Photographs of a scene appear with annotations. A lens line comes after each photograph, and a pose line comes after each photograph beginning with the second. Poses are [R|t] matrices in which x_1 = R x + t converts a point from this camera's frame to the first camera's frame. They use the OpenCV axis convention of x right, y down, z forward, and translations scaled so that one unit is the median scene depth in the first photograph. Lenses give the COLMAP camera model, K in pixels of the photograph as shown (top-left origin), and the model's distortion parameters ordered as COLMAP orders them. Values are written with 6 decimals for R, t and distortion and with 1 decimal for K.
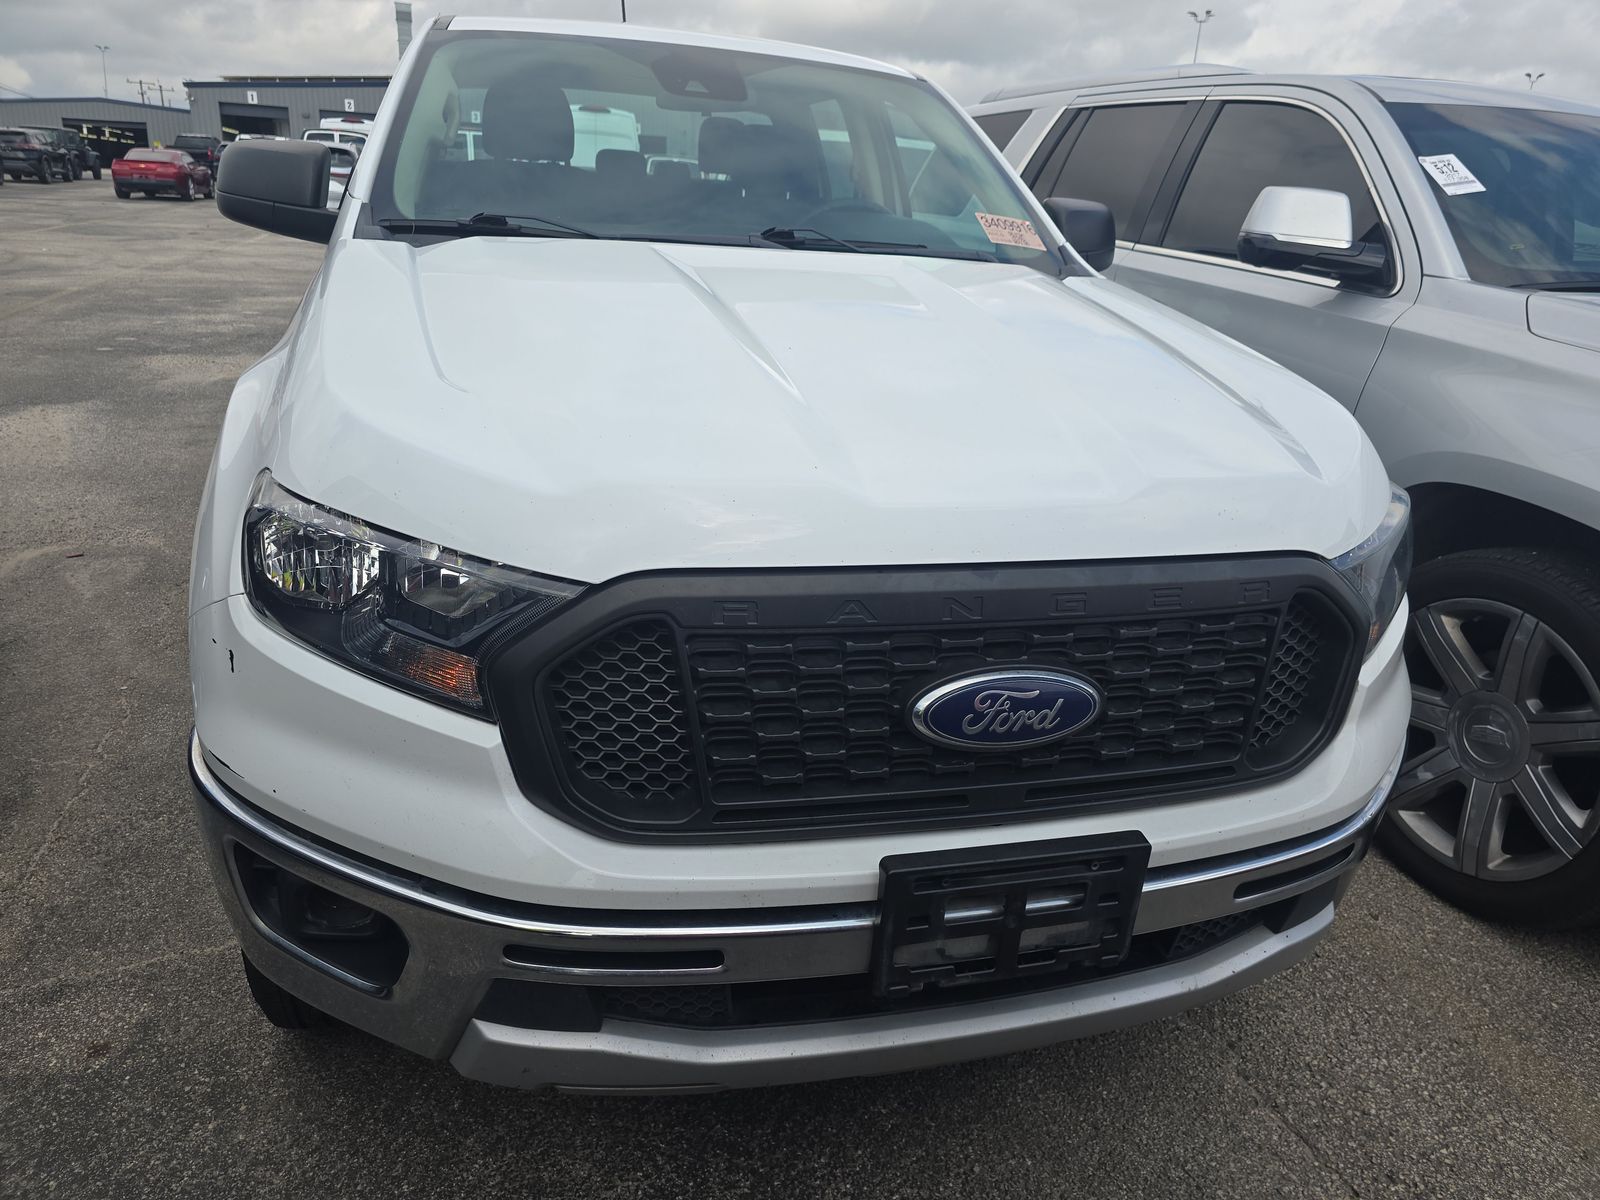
lens RADIAL K [[1095.5, 0, 800.0], [0, 1095.5, 600.0], [0, 0, 1]] dist [0.047896, -0.050305]
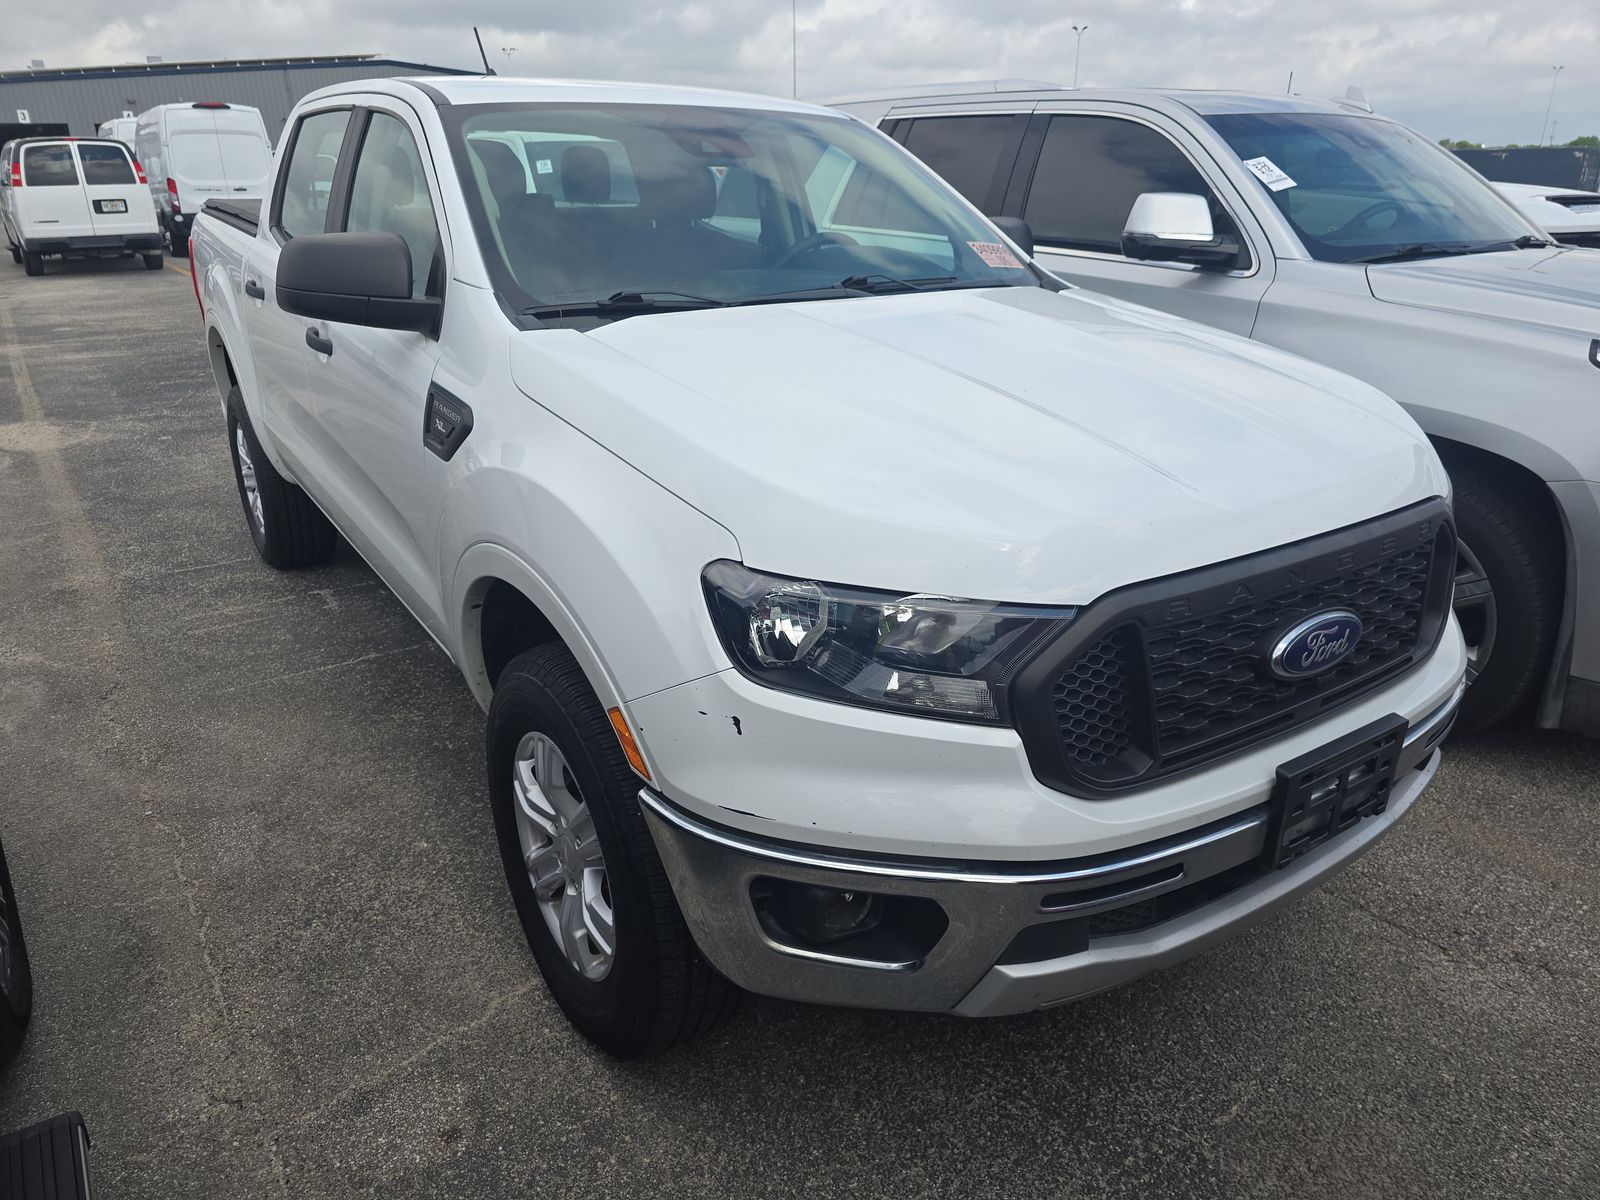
lens RADIAL K [[1095.5, 0, 800.0], [0, 1095.5, 600.0], [0, 0, 1]] dist [0.047896, -0.050305]
pose [[0.945915, -0.173917, 0.273858, -0.488785], [0.167211, 0.984760, 0.047831, -0.079113], [-0.278003, 0.000548, 0.960580, -0.086414]]
